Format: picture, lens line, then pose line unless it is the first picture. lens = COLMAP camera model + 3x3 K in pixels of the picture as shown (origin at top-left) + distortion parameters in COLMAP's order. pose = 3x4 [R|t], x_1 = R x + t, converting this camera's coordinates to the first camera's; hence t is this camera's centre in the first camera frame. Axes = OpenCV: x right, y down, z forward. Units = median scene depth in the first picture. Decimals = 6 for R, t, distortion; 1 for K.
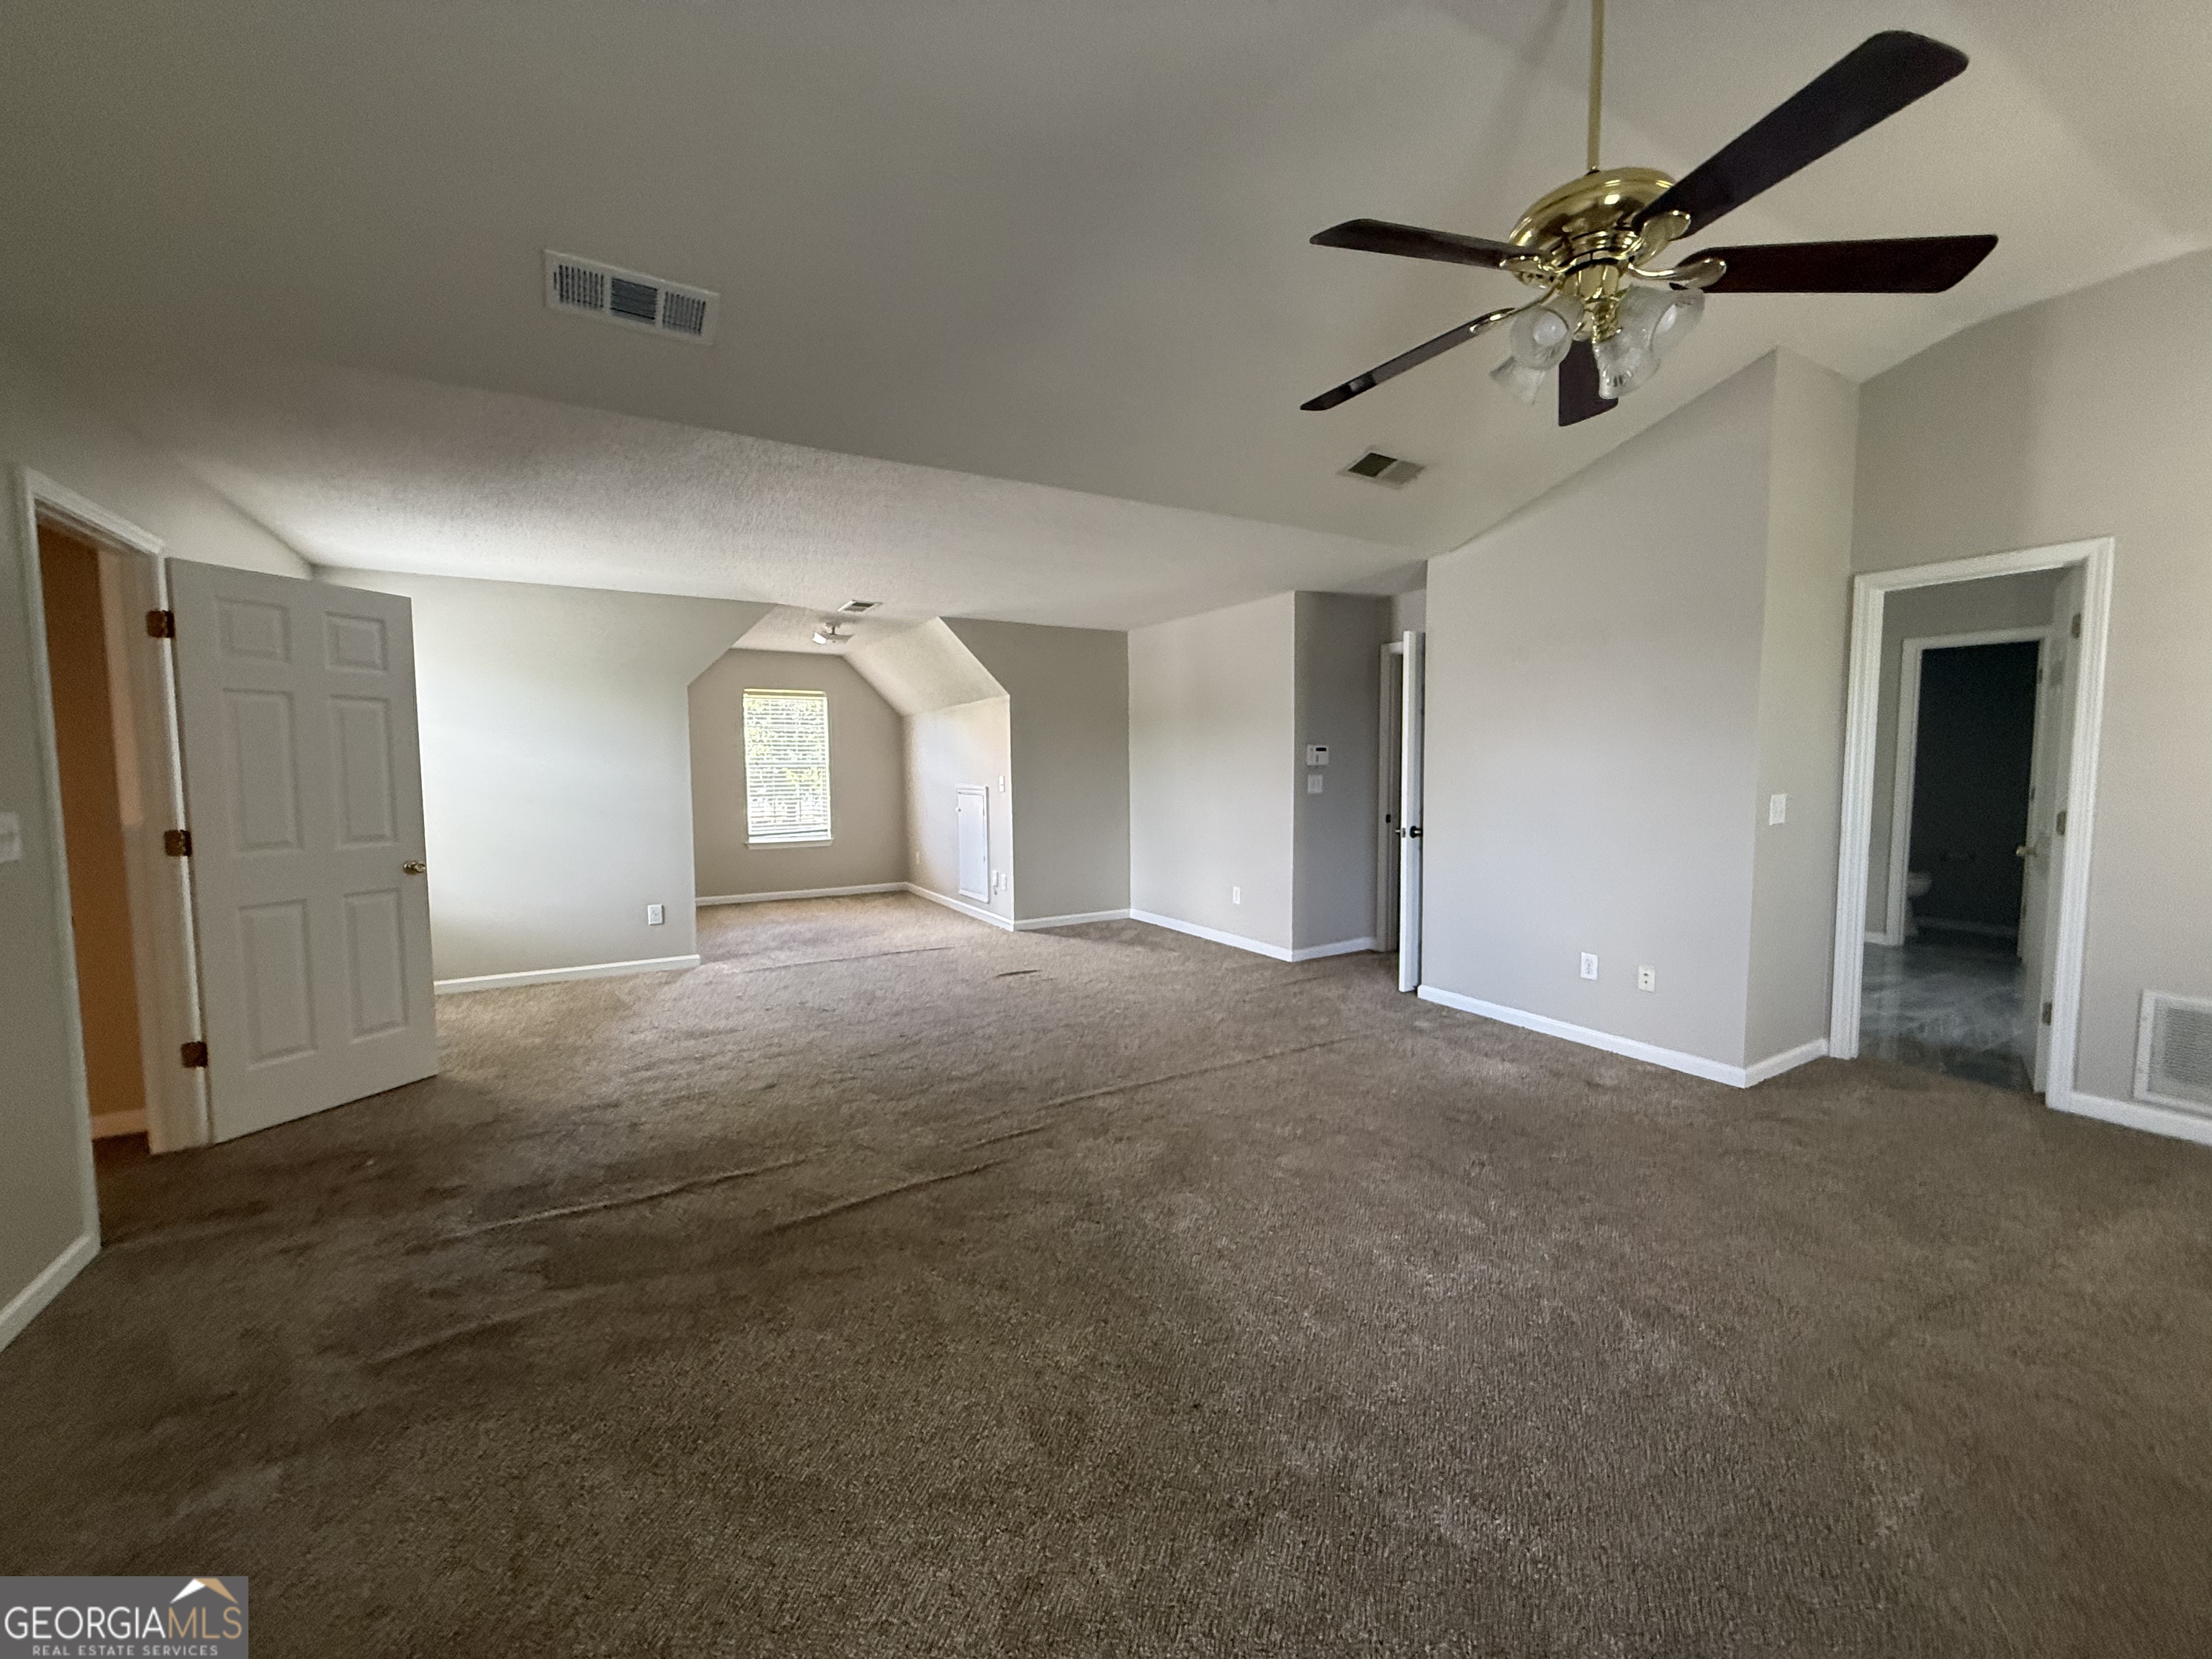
lens RADIAL K [[886.9, 0, 1105.5], [0, 886.9, 828.1], [0, 0, 1]] dist [0.000384, 0.000027]
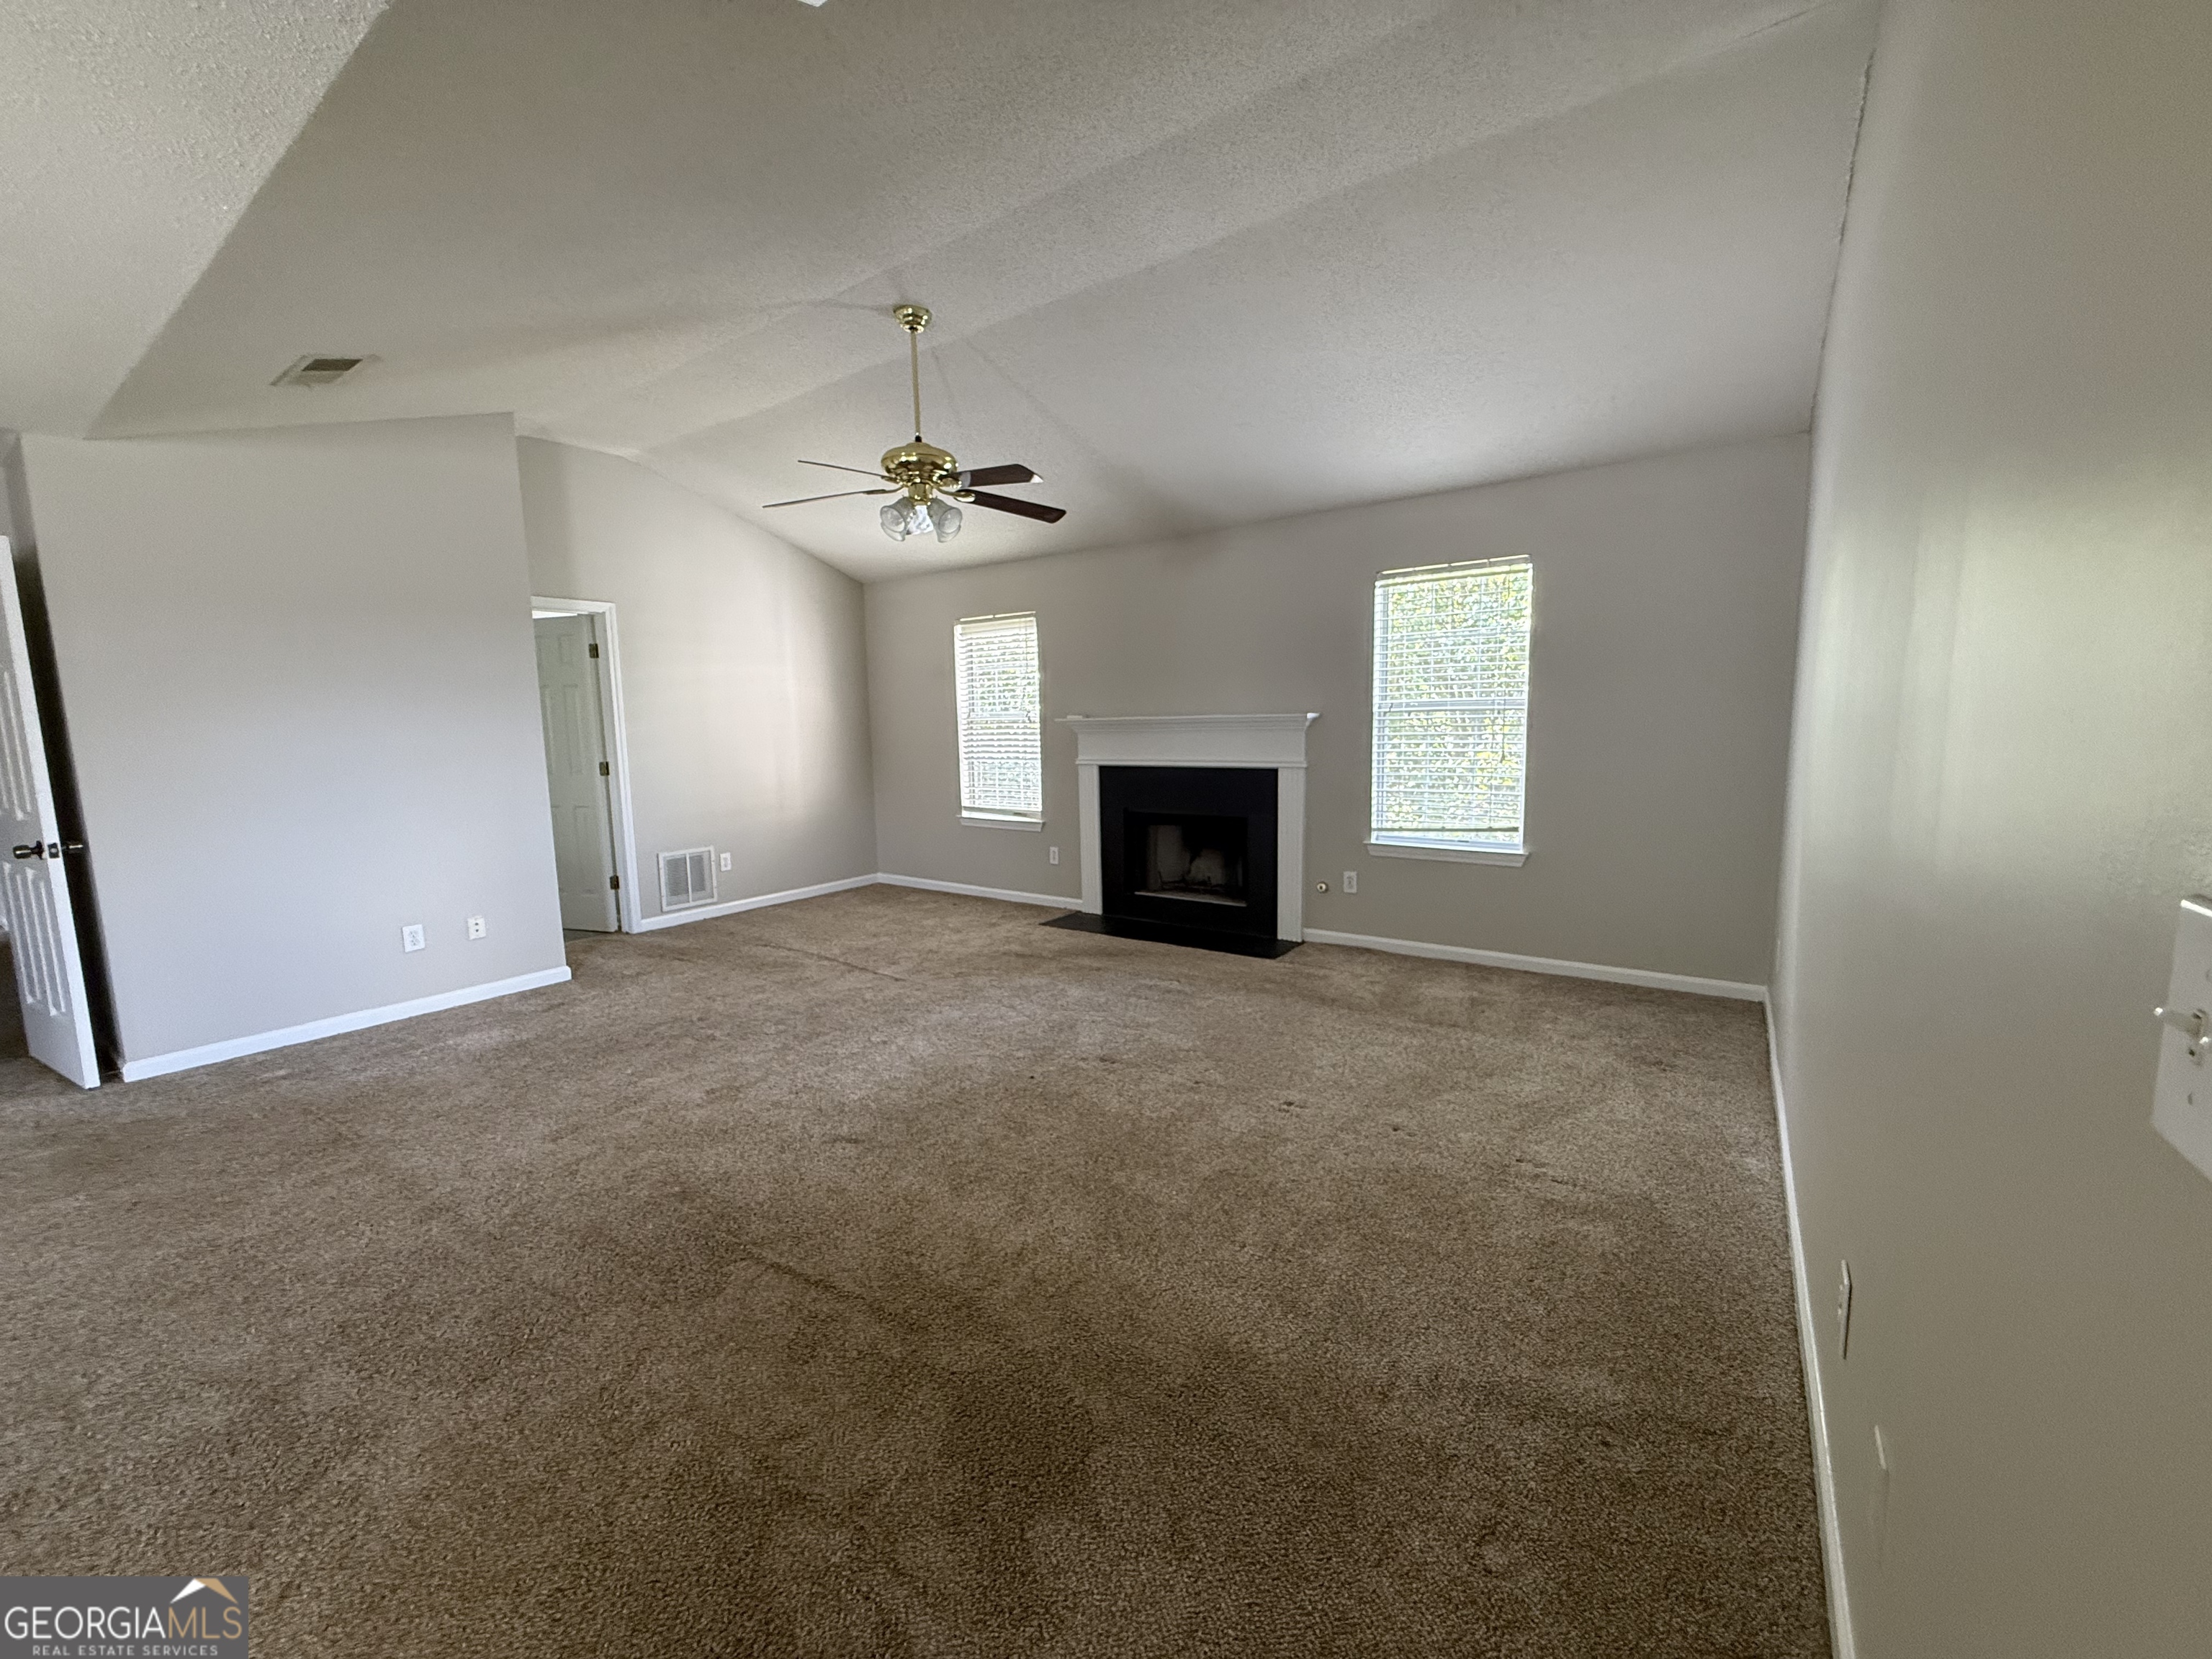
lens RADIAL K [[886.9, 0, 1107.0], [0, 886.9, 831.3], [0, 0, 1]] dist [0.000384, 0.000027]
pose [[-0.420968, -0.092283, 0.902369, -0.792010], [0.095225, 0.984818, 0.145139, -0.039840], [-0.902063, 0.147027, -0.405790, 0.789486]]
